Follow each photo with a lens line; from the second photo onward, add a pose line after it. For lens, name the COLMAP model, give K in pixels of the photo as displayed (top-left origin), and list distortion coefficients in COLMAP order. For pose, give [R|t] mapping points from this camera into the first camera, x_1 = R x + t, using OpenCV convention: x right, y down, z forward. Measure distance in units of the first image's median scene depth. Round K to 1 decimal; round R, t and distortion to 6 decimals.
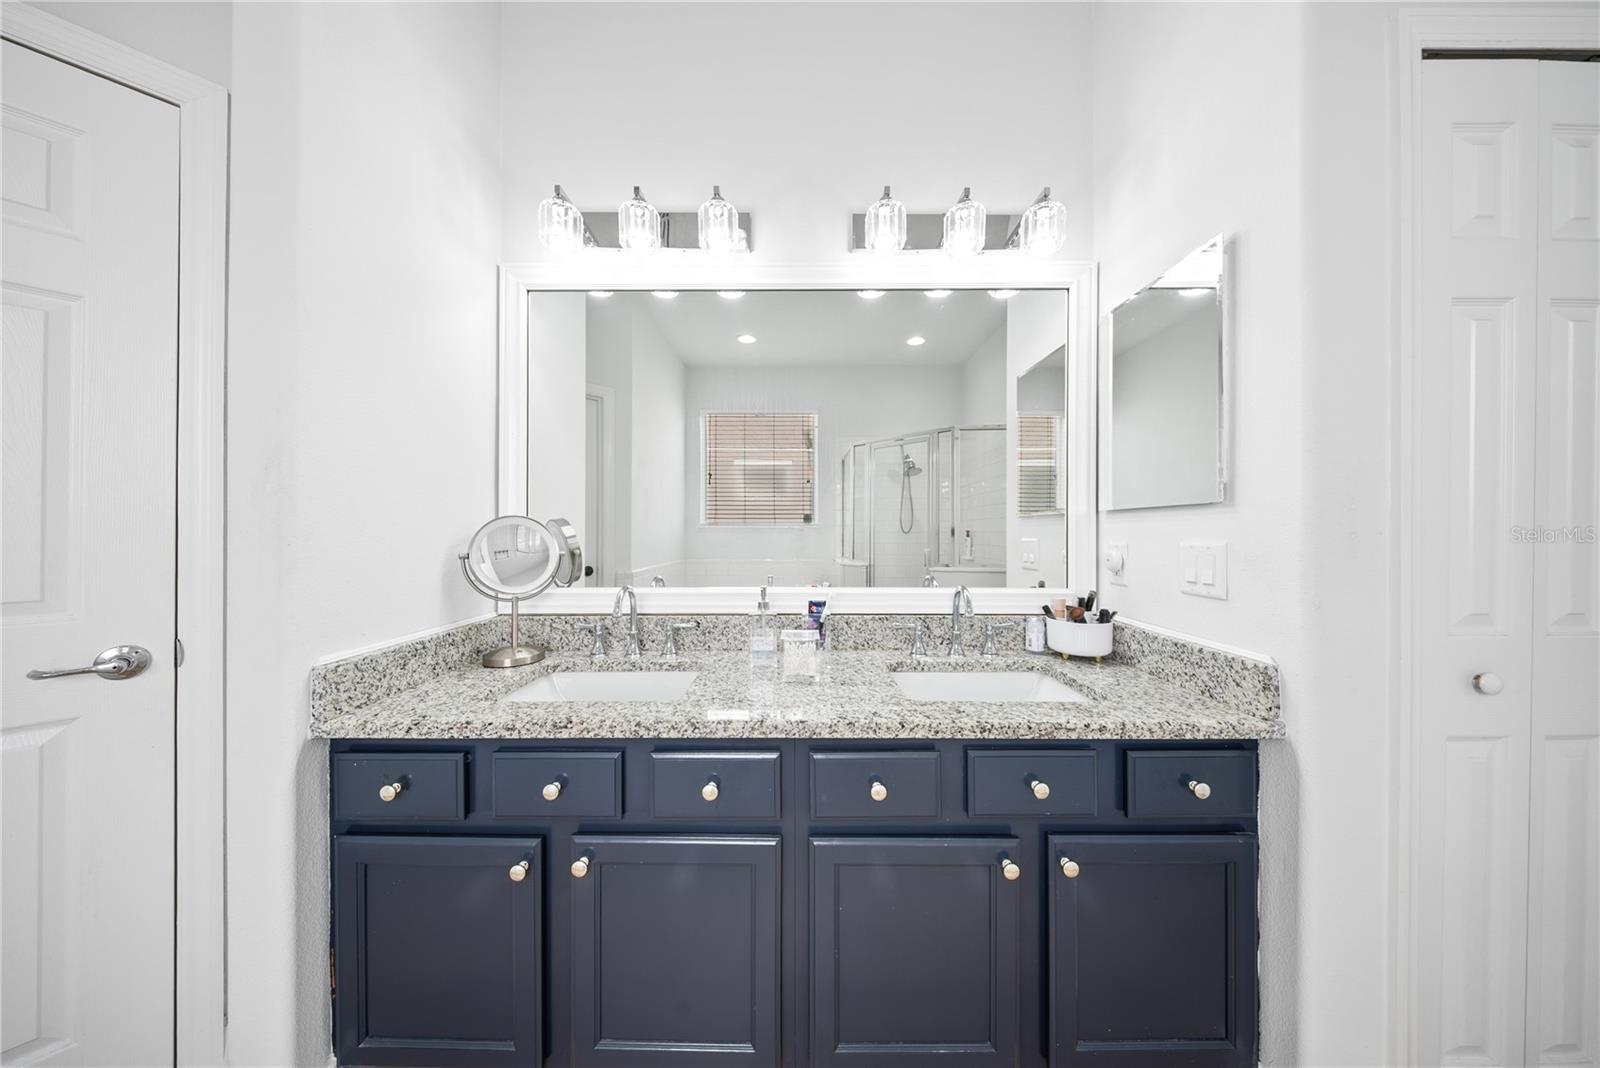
lens RADIAL K [[449.3, 0, 798.3], [0, 449.3, 538.4], [0, 0, 1]] dist [0.003742, -0.000044]
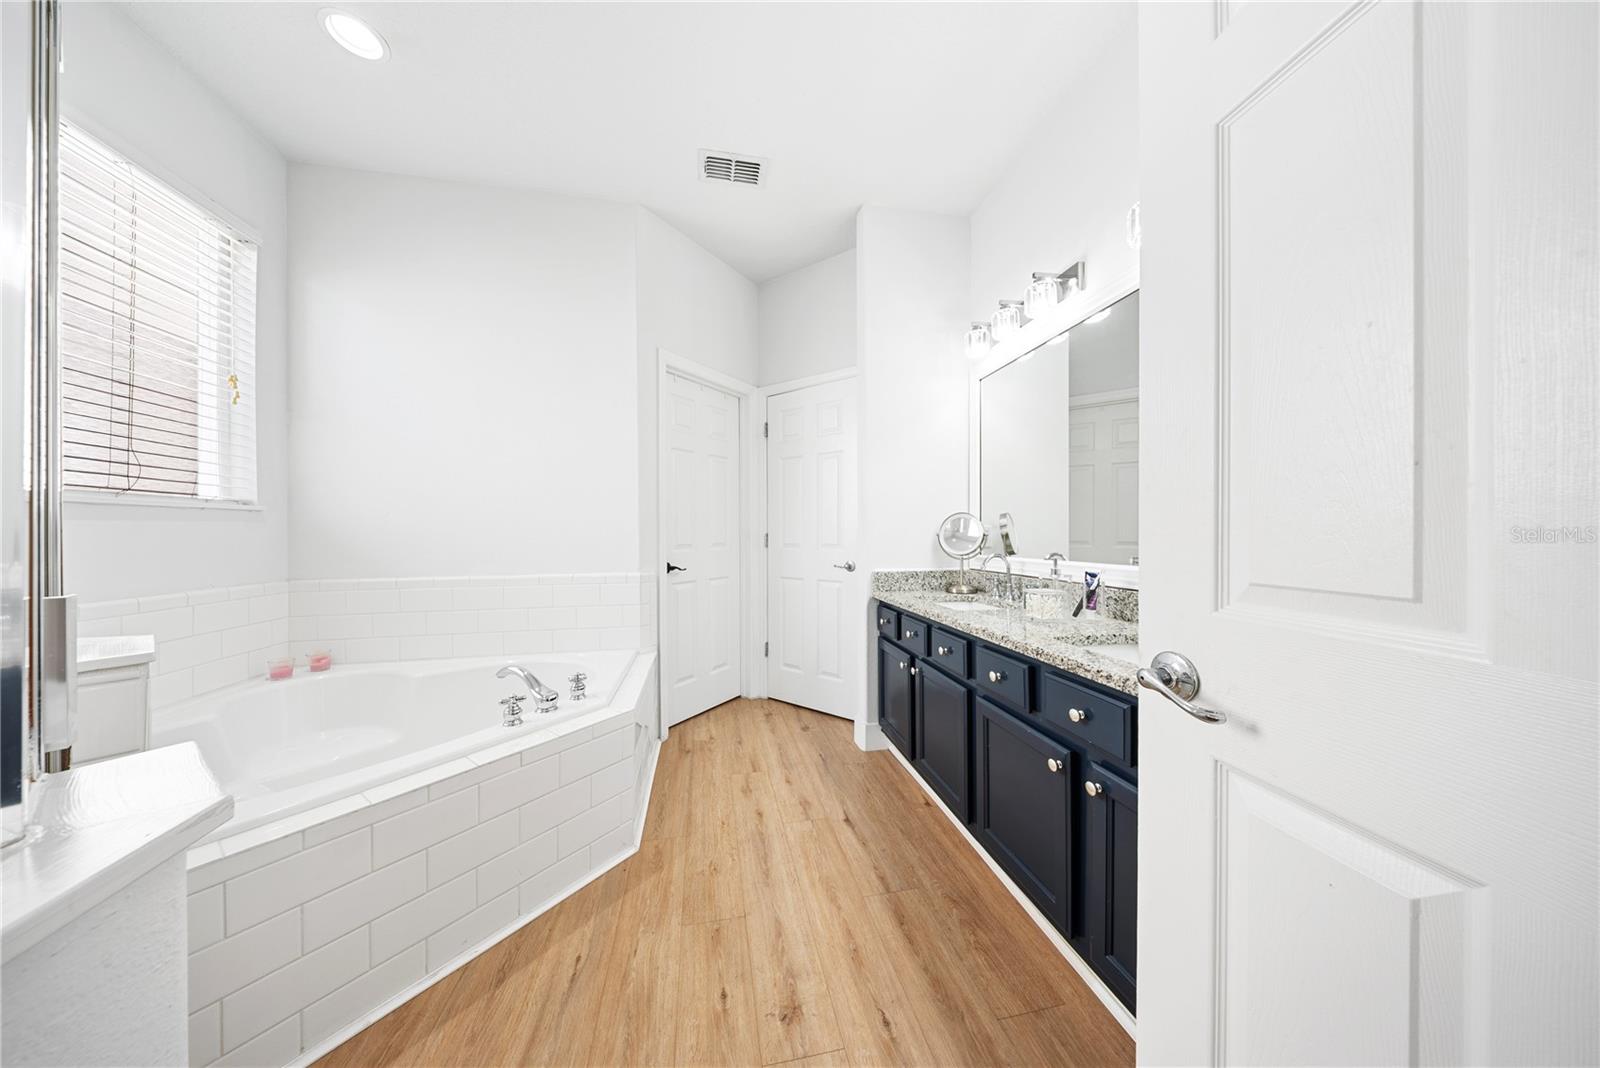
lens RADIAL K [[476.3, 0, 792.3], [0, 476.3, 533.6], [0, 0, 1]] dist [-0.000519, -0.000571]
pose [[0.175050, -0.002338, -0.984557, 1.403423], [0.004172, 0.999990, -0.001633, 0.042147], [0.984551, -0.003821, 0.175058, -0.009114]]
